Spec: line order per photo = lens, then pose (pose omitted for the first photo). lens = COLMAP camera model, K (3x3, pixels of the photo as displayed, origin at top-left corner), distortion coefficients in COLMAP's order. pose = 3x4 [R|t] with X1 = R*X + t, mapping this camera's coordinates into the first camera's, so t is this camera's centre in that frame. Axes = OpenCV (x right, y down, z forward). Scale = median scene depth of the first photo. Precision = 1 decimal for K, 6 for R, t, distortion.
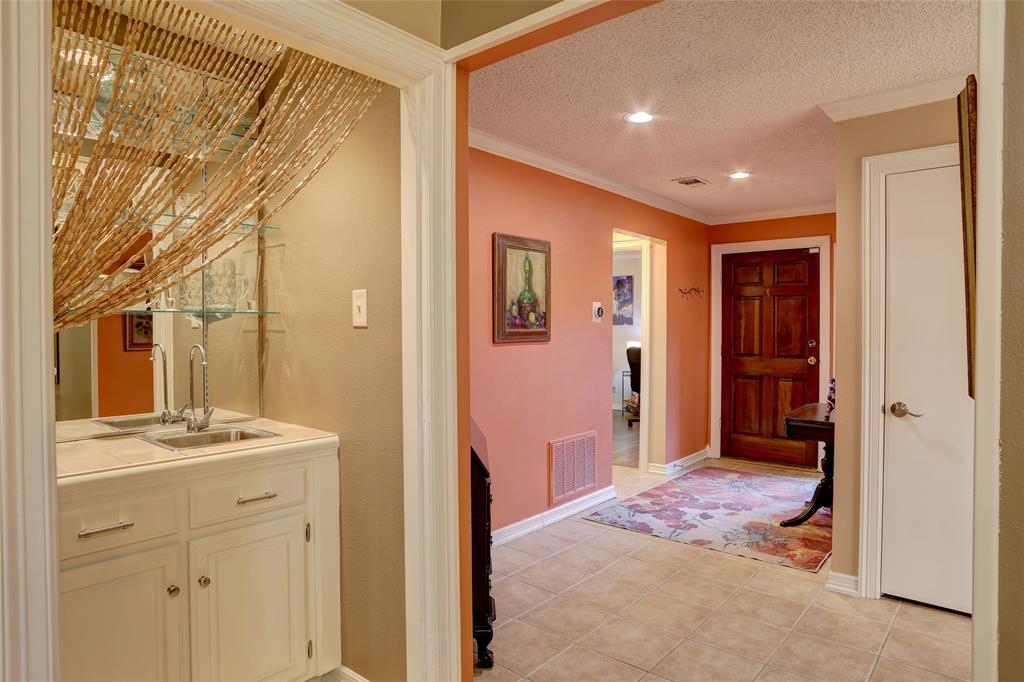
lens RADIAL K [[584.1, 0, 506.5], [0, 584.1, 332.6], [0, 0, 1]] dist [-0.076587, 0.050783]
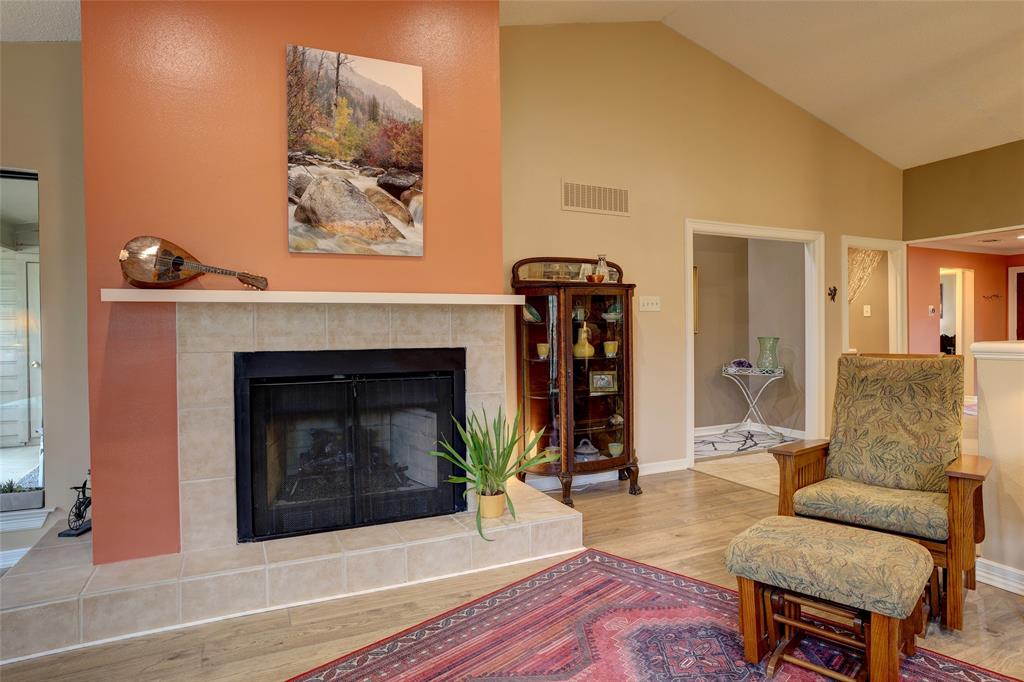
lens RADIAL K [[584.1, 0, 506.5], [0, 584.1, 332.6], [0, 0, 1]] dist [-0.076587, 0.050783]
pose [[0.913520, -0.003976, -0.406775, -0.326752], [0.003079, 0.999991, -0.002858, 0.035016], [0.406782, 0.001358, 0.913524, -1.172262]]
